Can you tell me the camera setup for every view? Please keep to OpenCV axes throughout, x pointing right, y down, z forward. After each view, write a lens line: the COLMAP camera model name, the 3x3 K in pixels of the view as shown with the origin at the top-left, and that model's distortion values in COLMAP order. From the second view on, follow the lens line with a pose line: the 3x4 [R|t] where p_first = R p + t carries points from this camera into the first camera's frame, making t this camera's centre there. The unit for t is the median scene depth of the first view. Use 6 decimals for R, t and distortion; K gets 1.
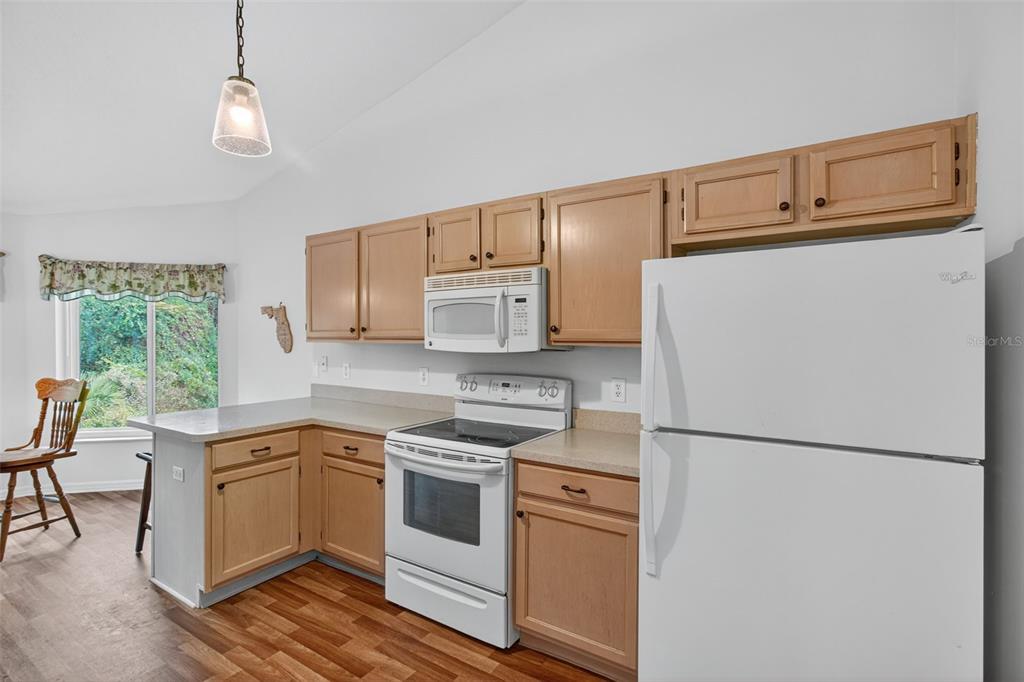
lens RADIAL K [[474.6, 0, 516.6], [0, 474.6, 335.1], [0, 0, 1]] dist [-0.001563, 0.000073]
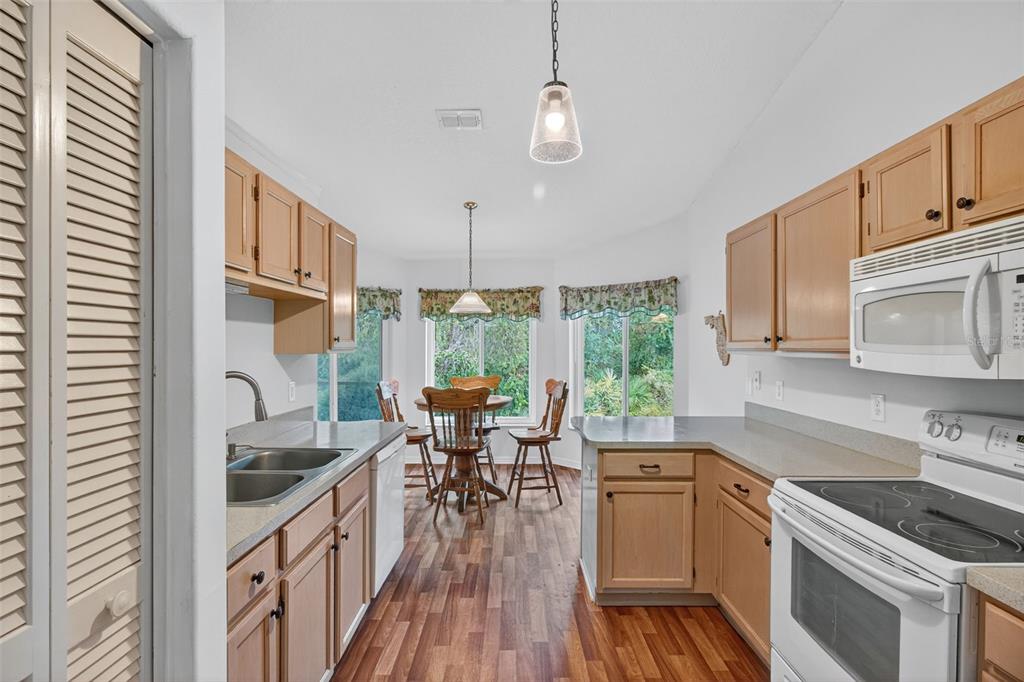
lens RADIAL K [[484.7, 0, 515.2], [0, 484.7, 347.1], [0, 0, 1]] dist [-0.003326, 0.000990]
pose [[0.539702, 0.001403, -0.841855, 0.122772], [0.001034, 0.999997, 0.002329, -0.001006], [0.841856, -0.002127, 0.539698, 0.226848]]
